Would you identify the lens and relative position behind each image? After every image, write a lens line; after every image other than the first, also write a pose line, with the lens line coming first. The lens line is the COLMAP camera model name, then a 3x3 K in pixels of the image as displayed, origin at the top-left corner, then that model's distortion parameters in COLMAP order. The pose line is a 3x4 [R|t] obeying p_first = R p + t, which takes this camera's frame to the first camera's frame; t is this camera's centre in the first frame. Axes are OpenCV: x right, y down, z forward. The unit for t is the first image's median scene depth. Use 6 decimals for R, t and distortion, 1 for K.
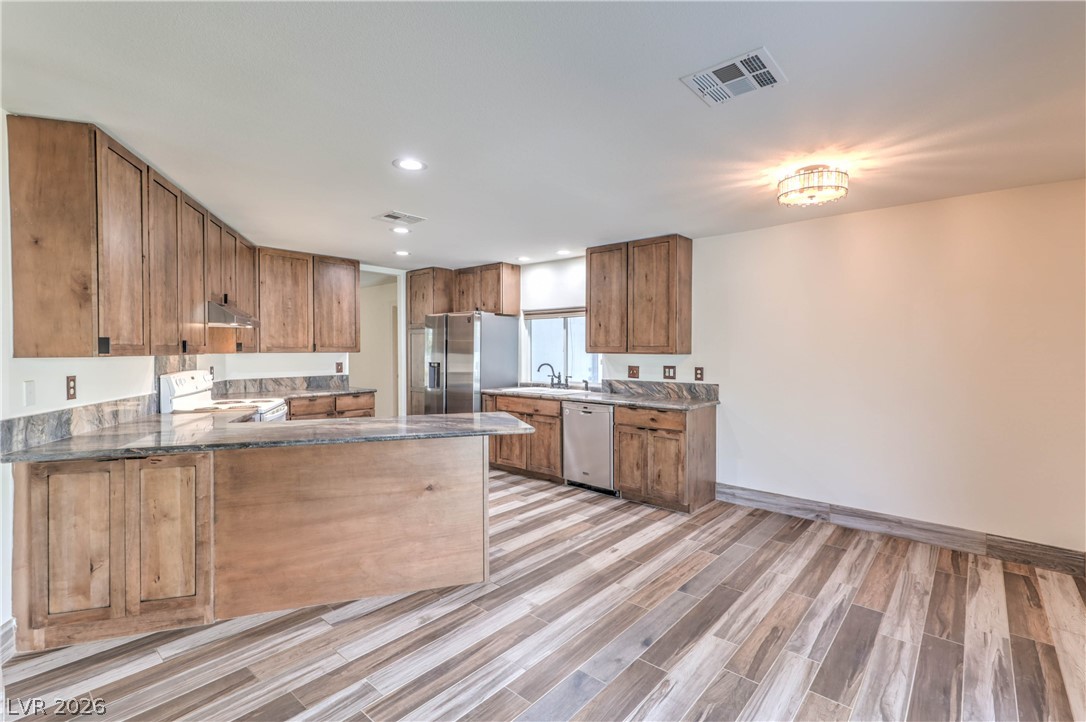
lens RADIAL K [[495.9, 0, 542.3], [0, 495.9, 358.9], [0, 0, 1]] dist [0.005688, -0.000139]
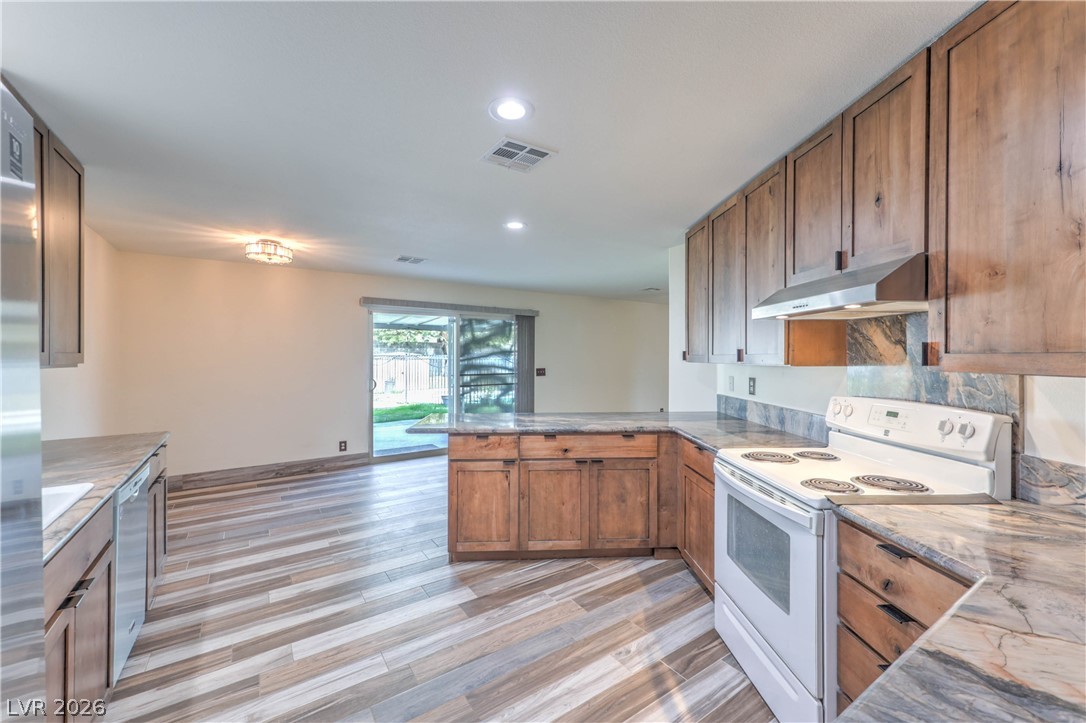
lens RADIAL K [[441.3, 0, 544.1], [0, 441.3, 357.8], [0, 0, 1]] dist [-0.001433, 0.000413]
pose [[-0.968576, -0.001153, 0.248715, -0.403478], [0.004045, 0.999784, 0.020390, -0.027850], [-0.248685, 0.020755, -0.968362, 1.352356]]
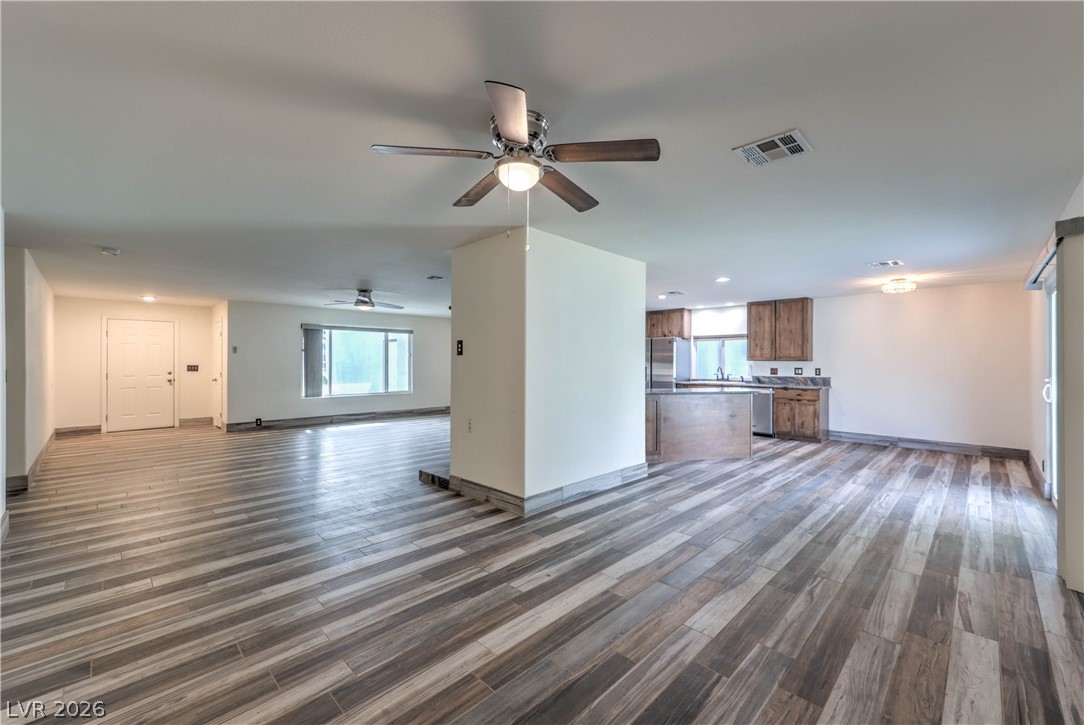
lens RADIAL K [[440.5, 0, 541.6], [0, 440.5, 360.0], [0, 0, 1]] dist [-0.001433, 0.000413]
pose [[0.998040, 0.006097, -0.062279, -0.603118], [-0.007740, 0.999627, -0.026173, 0.036504], [0.062096, 0.026604, 0.997716, -0.694941]]
